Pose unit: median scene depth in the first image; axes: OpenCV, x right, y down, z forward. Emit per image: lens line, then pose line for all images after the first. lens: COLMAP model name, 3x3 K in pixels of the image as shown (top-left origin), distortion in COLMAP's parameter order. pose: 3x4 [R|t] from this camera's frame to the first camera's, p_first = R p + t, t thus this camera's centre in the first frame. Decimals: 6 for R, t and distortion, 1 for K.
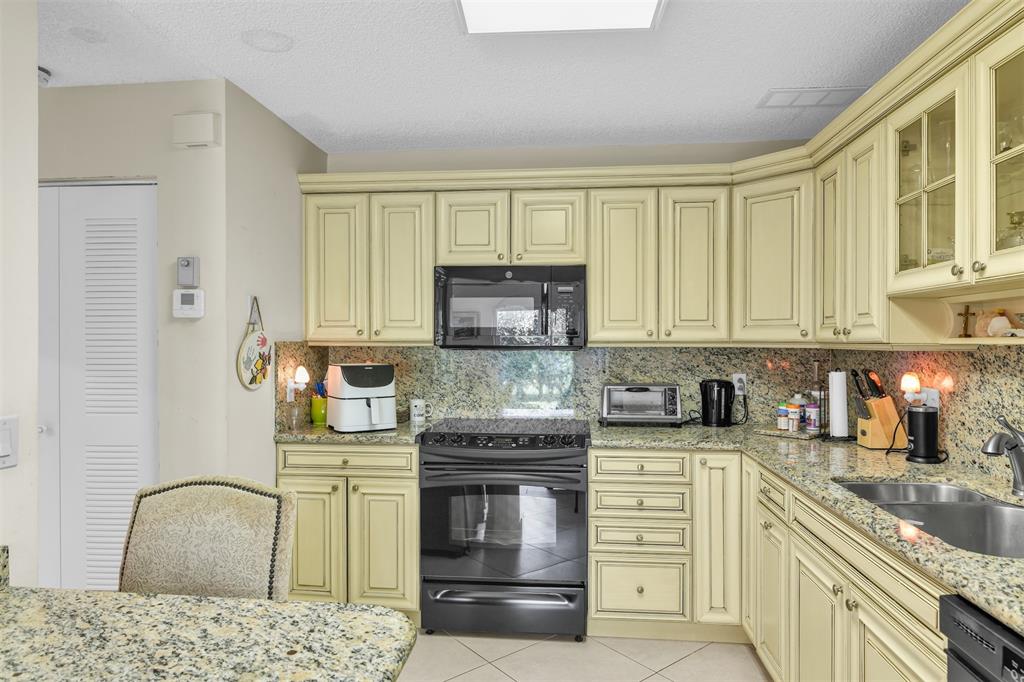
lens RADIAL K [[616.2, 0, 512.7], [0, 616.2, 344.6], [0, 0, 1]] dist [0.006883, -0.000068]
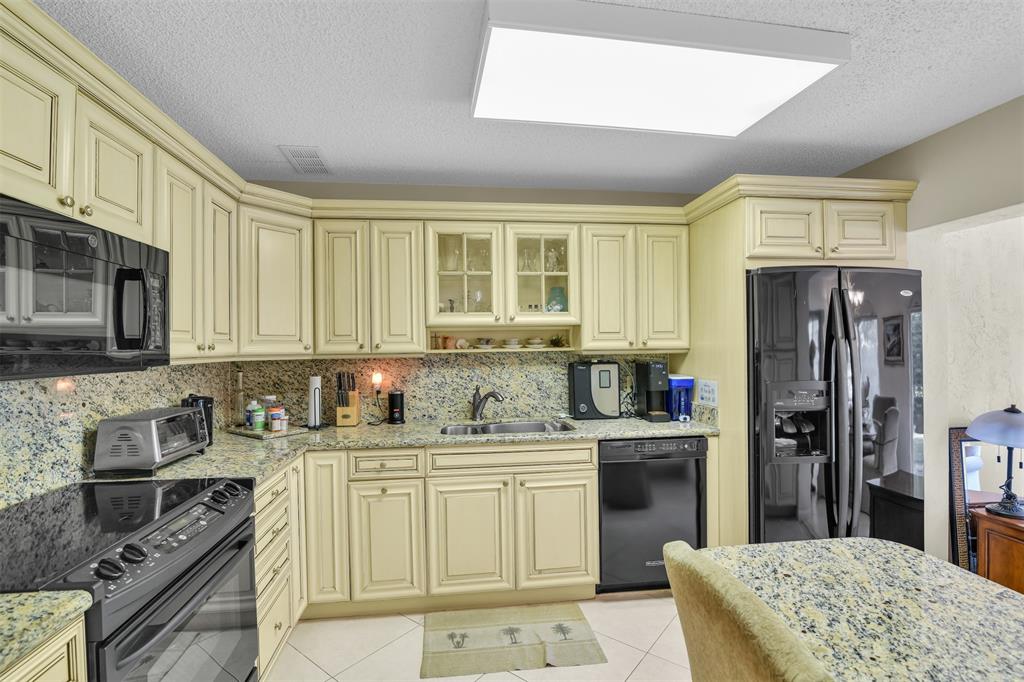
lens RADIAL K [[477.5, 0, 506.7], [0, 477.5, 342.8], [0, 0, 1]] dist [-0.020759, 0.001939]
pose [[-0.225928, 0.011805, 0.974073, -1.171465], [0.021098, 0.999751, -0.007223, -0.025638], [-0.973916, 0.018920, -0.226120, 1.725283]]
